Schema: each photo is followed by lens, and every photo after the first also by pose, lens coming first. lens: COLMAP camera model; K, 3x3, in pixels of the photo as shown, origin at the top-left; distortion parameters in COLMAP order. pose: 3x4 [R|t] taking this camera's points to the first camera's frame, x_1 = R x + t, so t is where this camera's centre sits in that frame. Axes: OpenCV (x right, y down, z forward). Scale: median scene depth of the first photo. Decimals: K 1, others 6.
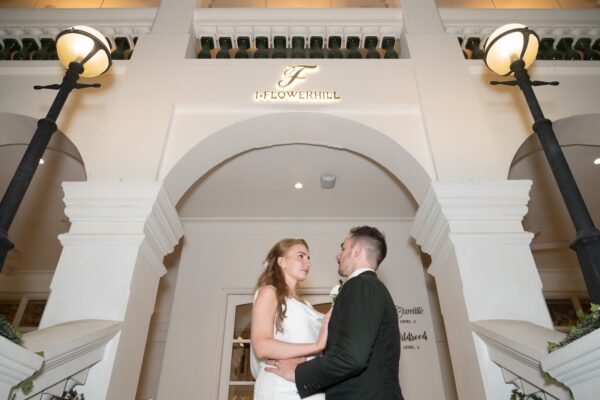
lens RADIAL K [[421.6, 0, 300.0], [0, 421.6, 200.0], [0, 0, 1]] dist [-0.017074, 0.001530]
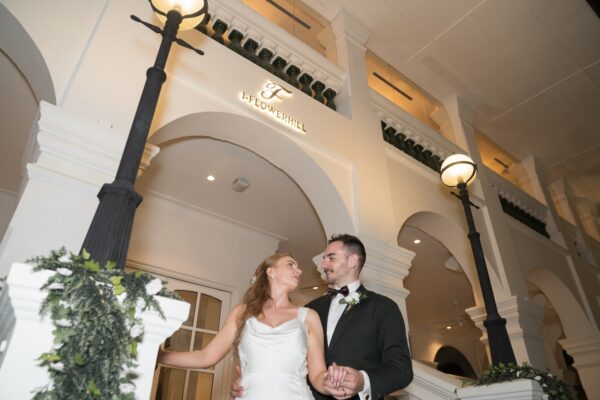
lens RADIAL K [[408.5, 0, 297.0], [0, 408.5, 201.9], [0, 0, 1]] dist [-0.022509, 0.002067]
pose [[0.798247, 0.332855, 0.502005, -0.409570], [-0.348279, 0.935052, -0.066183, 0.016941], [-0.491430, -0.122007, 0.862328, 0.036961]]
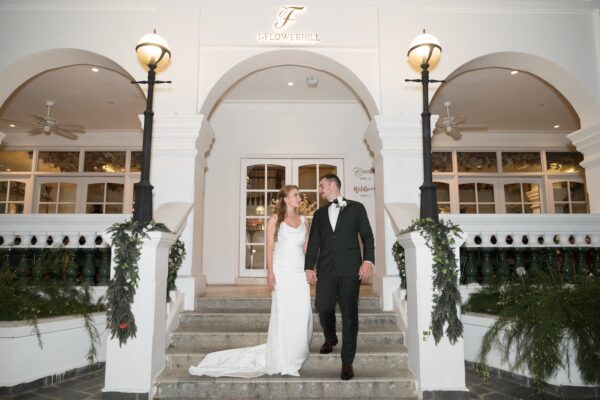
lens RADIAL K [[421.6, 0, 300.0], [0, 421.6, 200.0], [0, 0, 1]] dist [-0.017074, 0.001530]
pose [[0.999830, 0.002040, 0.018301, 0.004351], [-0.009868, 0.898452, 0.438960, -0.368941], [-0.015547, -0.439066, 0.898320, -0.448577]]
